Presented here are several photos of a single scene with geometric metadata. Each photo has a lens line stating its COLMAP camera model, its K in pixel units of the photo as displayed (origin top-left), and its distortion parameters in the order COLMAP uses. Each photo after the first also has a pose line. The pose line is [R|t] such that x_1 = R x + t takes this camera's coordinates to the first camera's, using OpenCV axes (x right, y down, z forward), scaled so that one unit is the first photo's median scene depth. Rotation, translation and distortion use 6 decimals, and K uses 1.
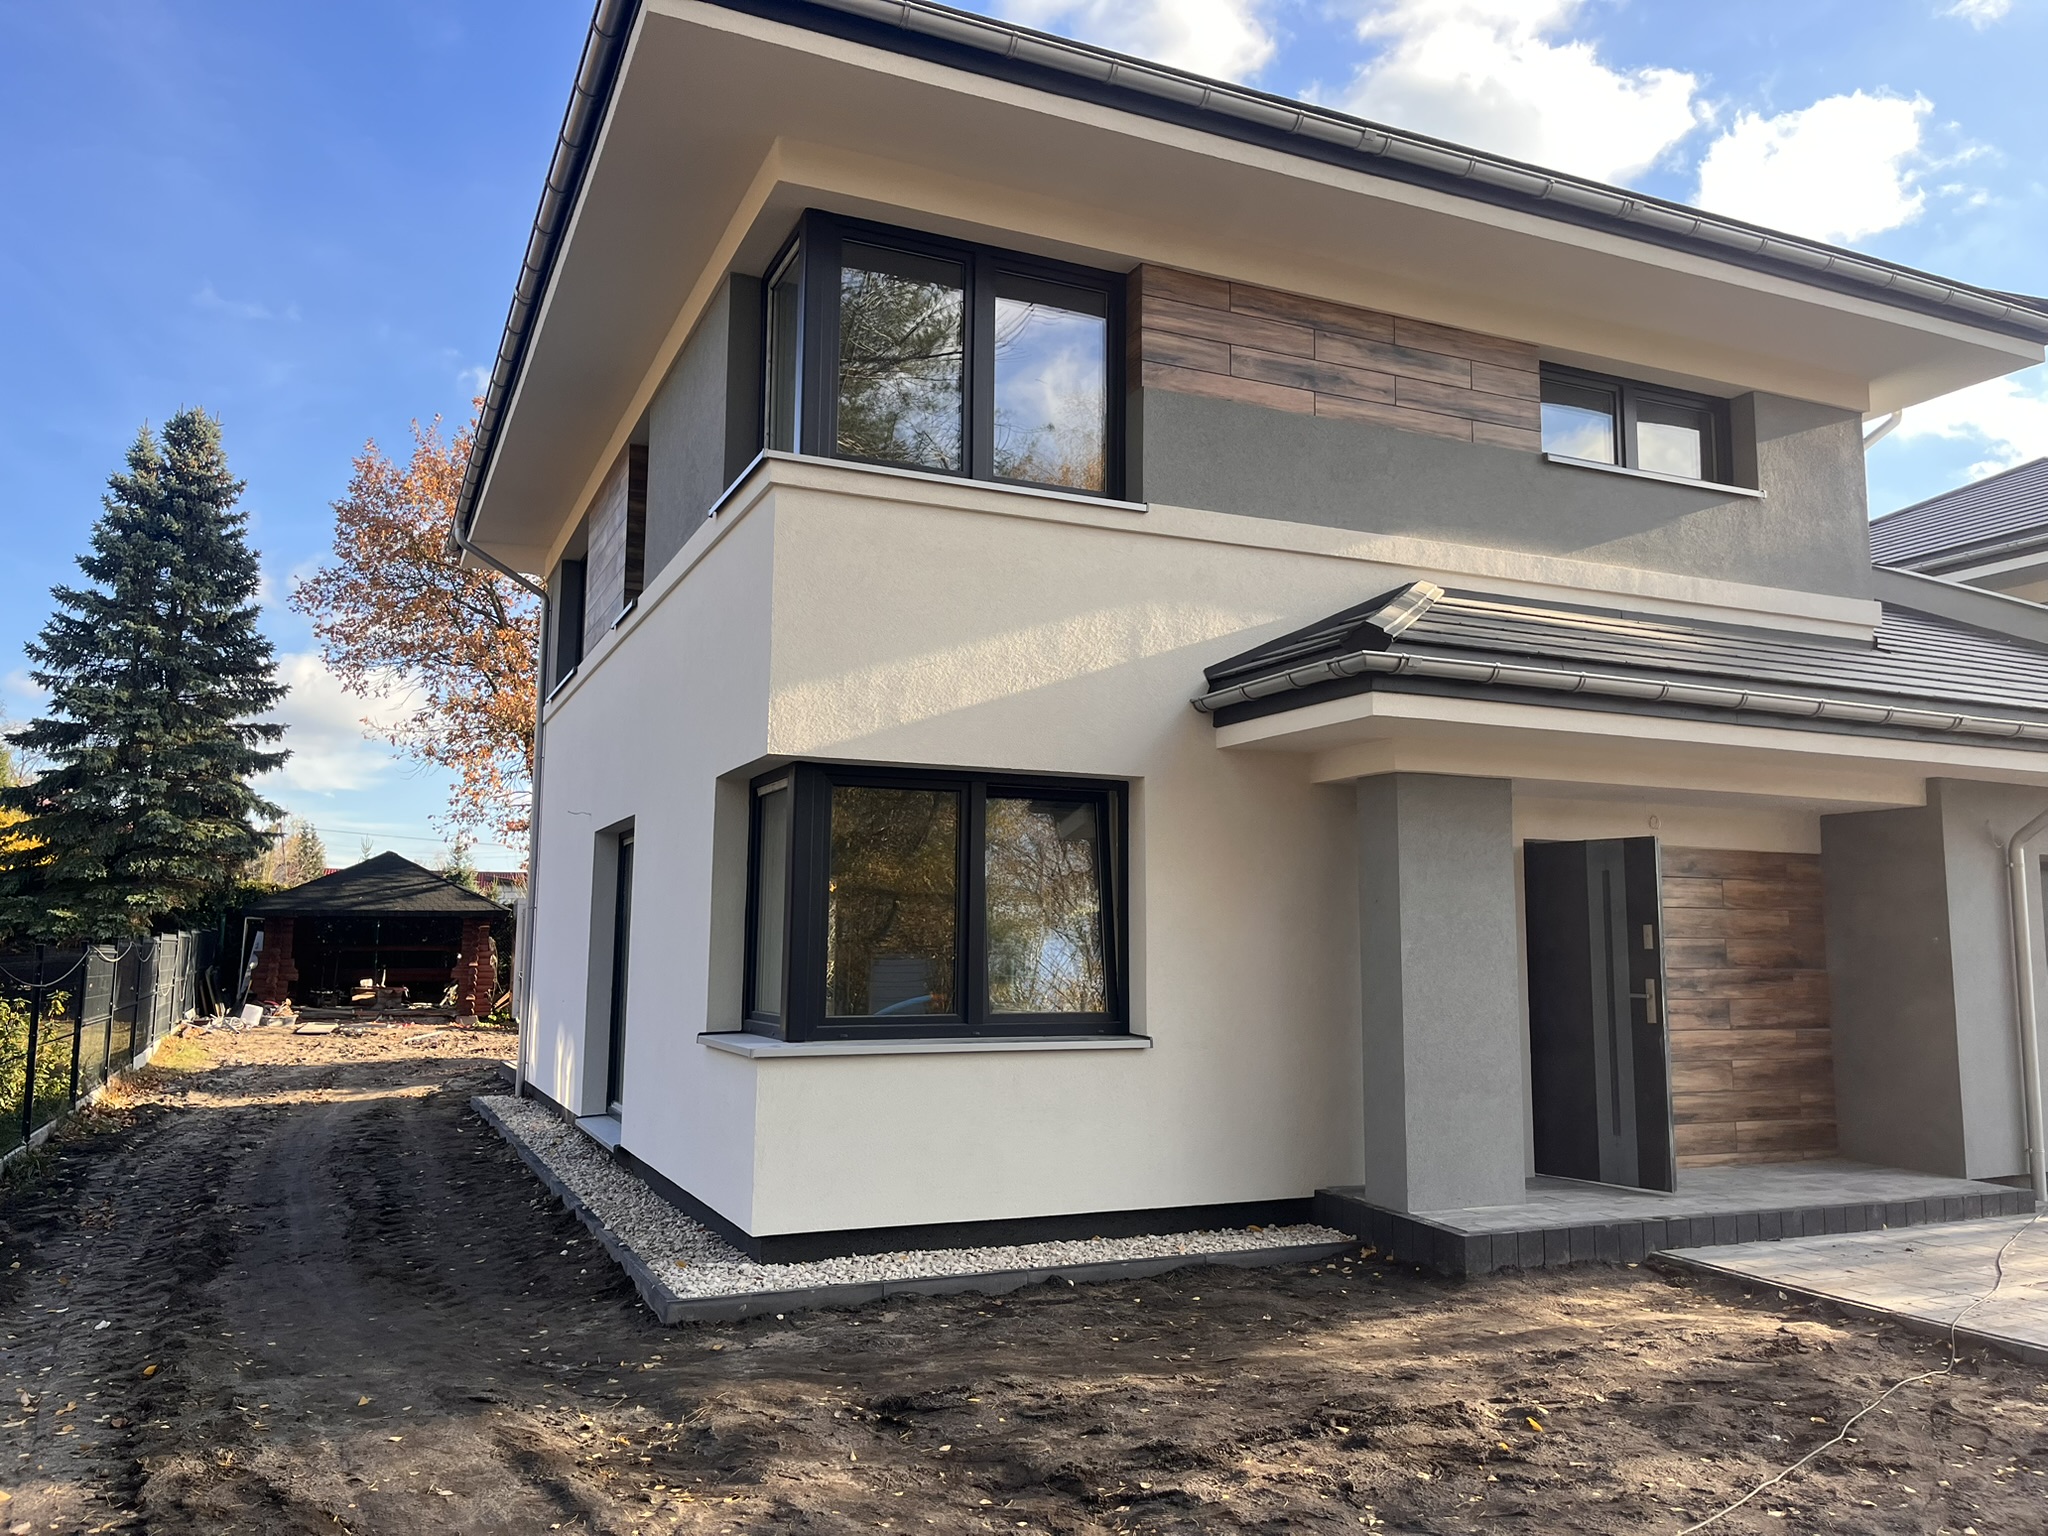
lens RADIAL K [[1519.2, 0, 1024.0], [0, 1519.2, 768.0], [0, 0, 1]] dist [0.071793, -0.095333]
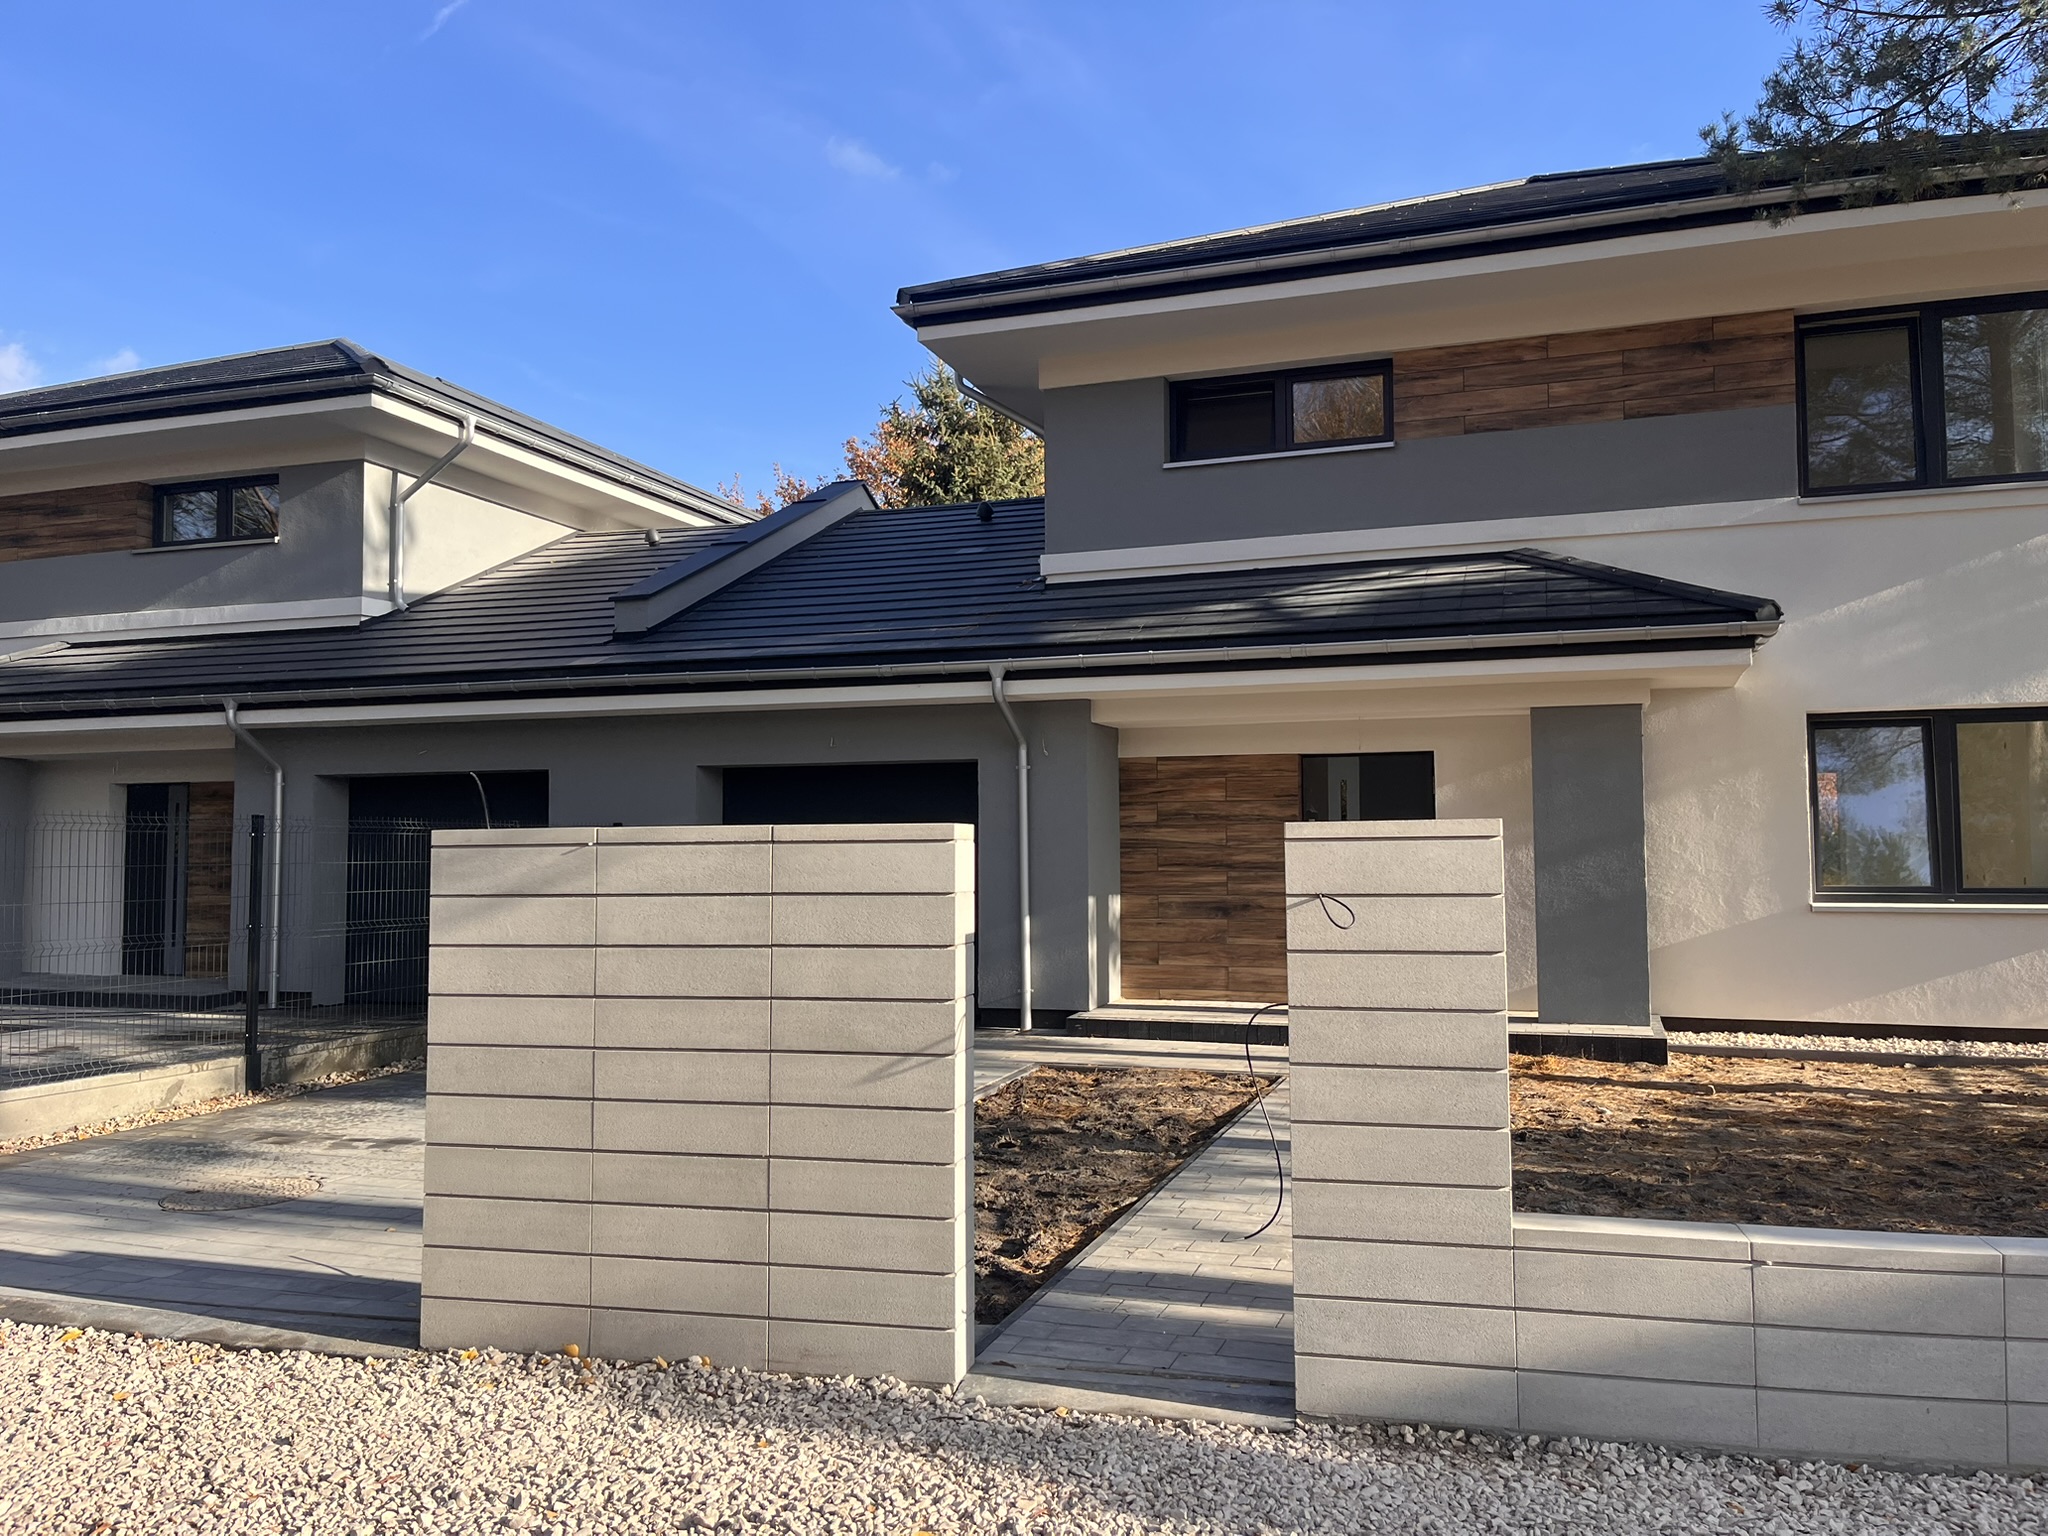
lens RADIAL K [[1519.2, 0, 1024.0], [0, 1519.2, 768.0], [0, 0, 1]] dist [0.071793, -0.095333]
pose [[0.728044, -0.044915, -0.684057, 2.164537], [0.090539, 0.995410, 0.031003, 0.065767], [0.679525, -0.084505, 0.728769, 0.416923]]
